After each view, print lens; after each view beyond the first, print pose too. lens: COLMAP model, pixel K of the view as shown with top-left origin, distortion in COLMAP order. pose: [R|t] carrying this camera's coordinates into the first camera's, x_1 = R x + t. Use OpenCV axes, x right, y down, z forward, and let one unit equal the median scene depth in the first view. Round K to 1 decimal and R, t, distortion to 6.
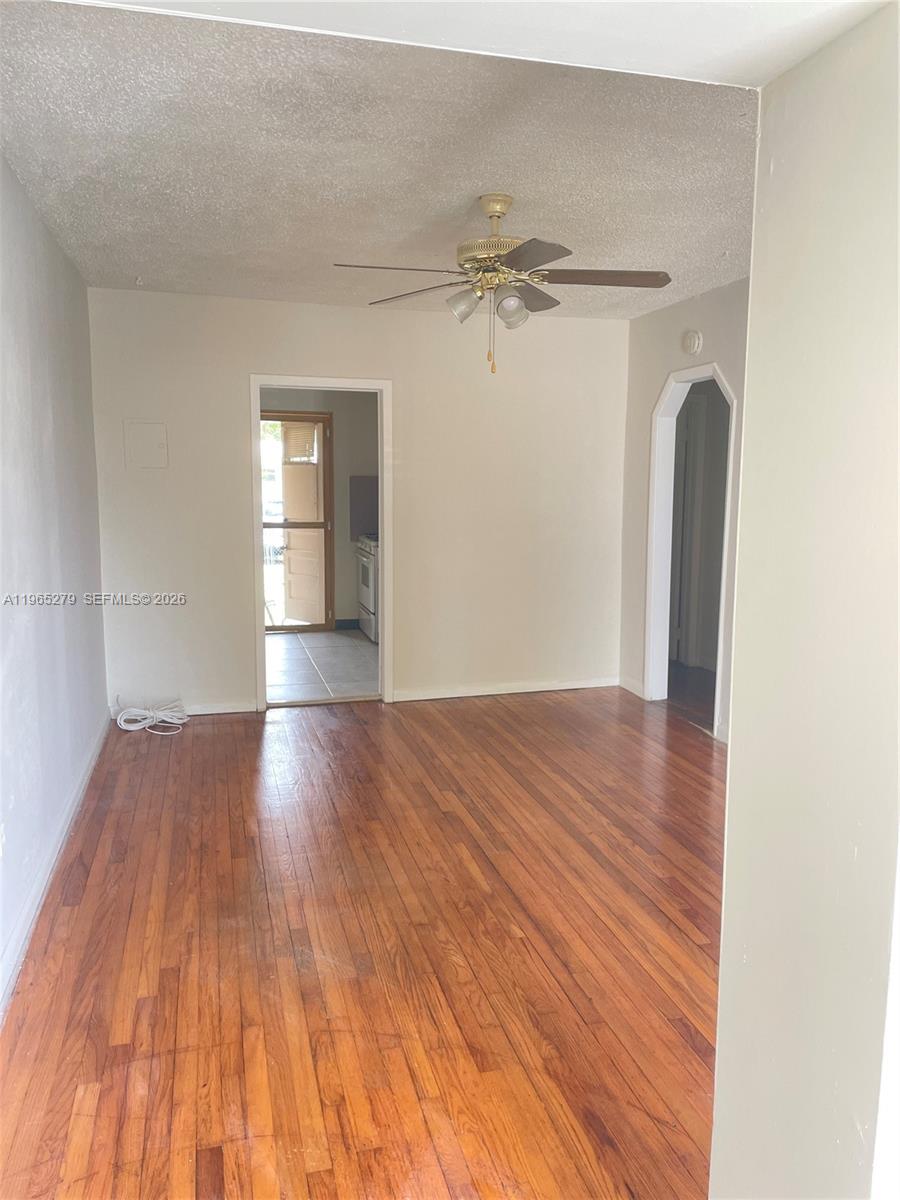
lens RADIAL K [[911.1, 0, 451.2], [0, 911.1, 602.9], [0, 0, 1]] dist [0.029623, -0.015835]
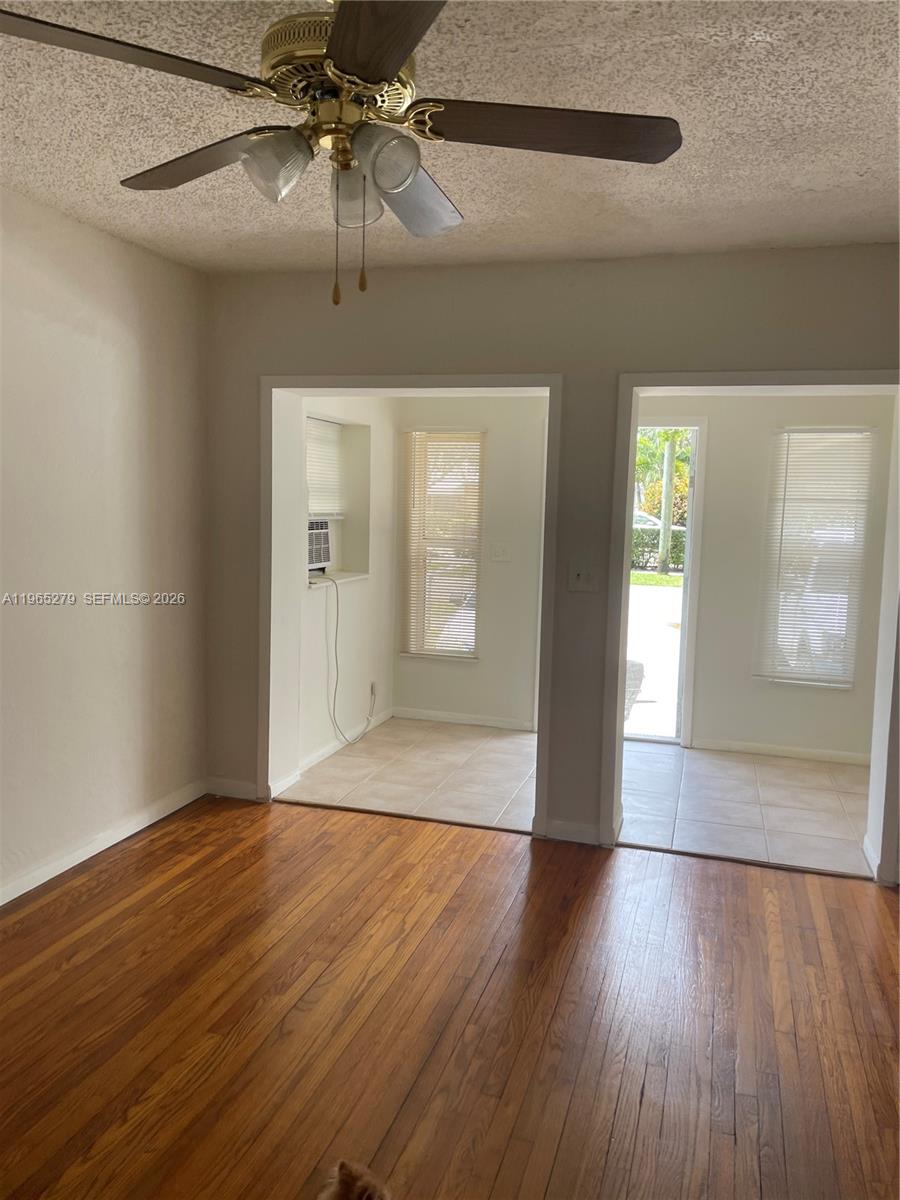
lens RADIAL K [[911.1, 0, 454.8], [0, 911.1, 593.8], [0, 0, 1]] dist [0.029623, -0.015835]
pose [[-0.853650, -0.090940, 0.512846, -0.293582], [0.034464, 0.972619, 0.229835, -0.224288], [-0.519705, 0.213873, -0.827142, 1.473648]]
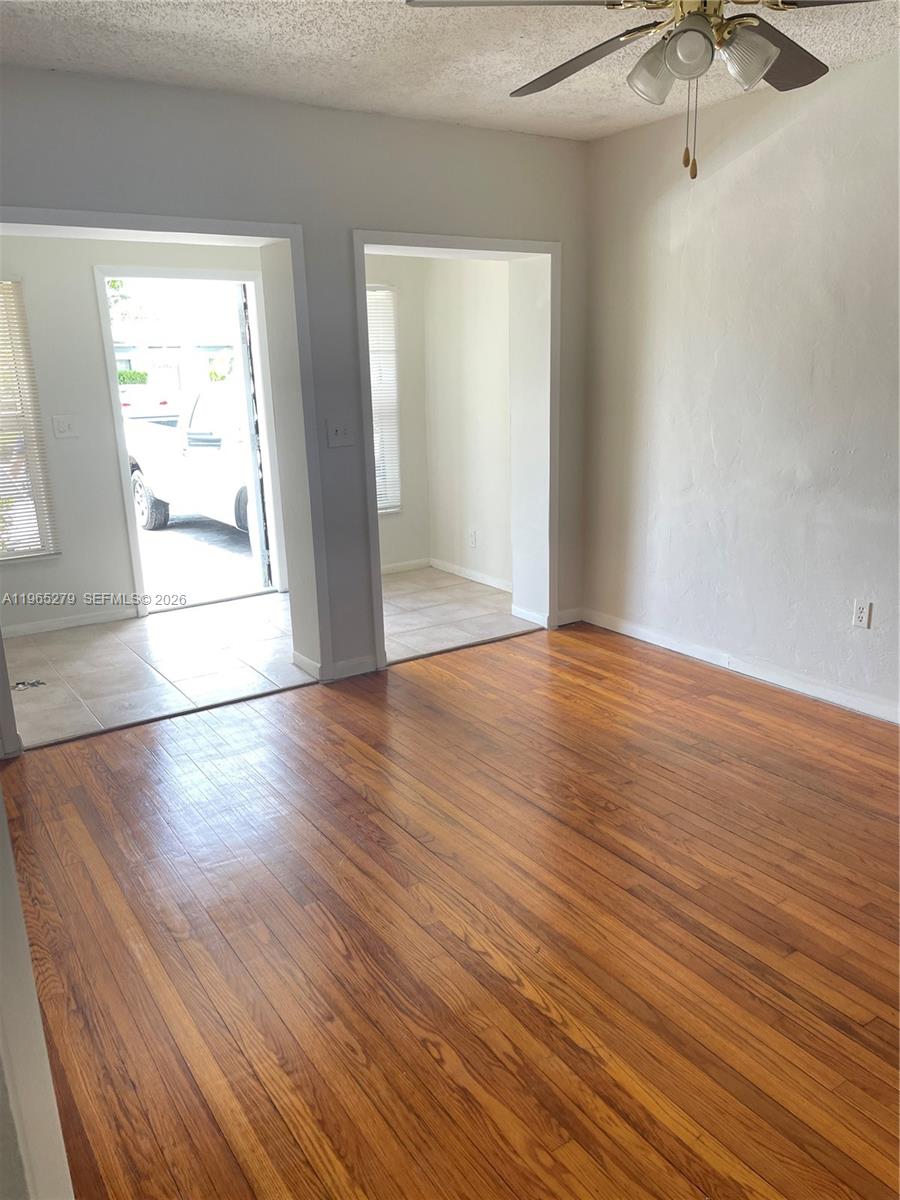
lens RADIAL K [[911.1, 0, 451.8], [0, 911.1, 606.8], [0, 0, 1]] dist [0.029623, -0.015835]
pose [[-0.950958, 0.100695, -0.292472, 0.417751], [-0.020281, 0.923198, 0.383789, -0.229093], [0.308655, 0.370899, -0.875880, 1.640584]]
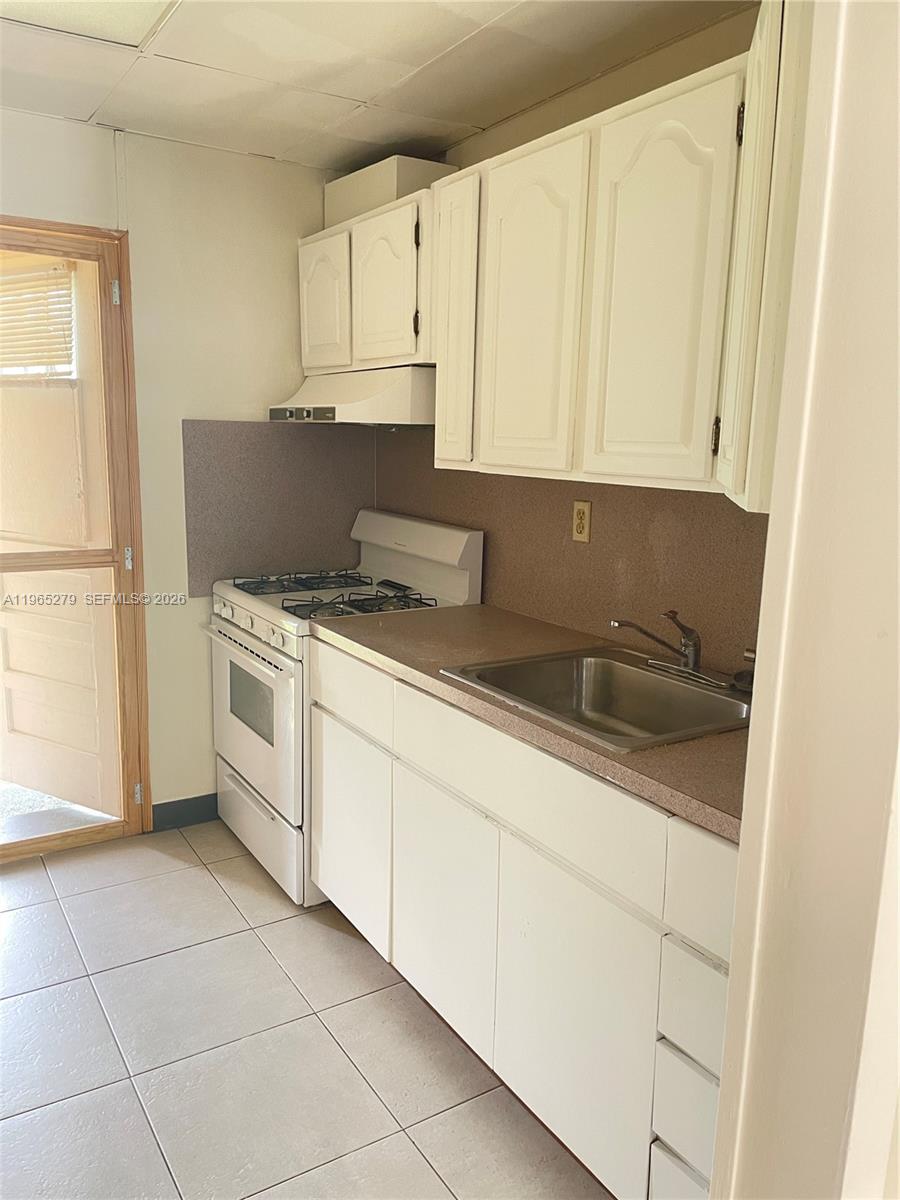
lens RADIAL K [[911.1, 0, 449.7], [0, 911.1, 596.1], [0, 0, 1]] dist [0.029623, -0.015835]
pose [[0.956297, -0.039197, 0.289758, -0.115955], [0.026733, 0.998544, 0.046848, -0.081678], [-0.291173, -0.037055, 0.955953, 0.611469]]
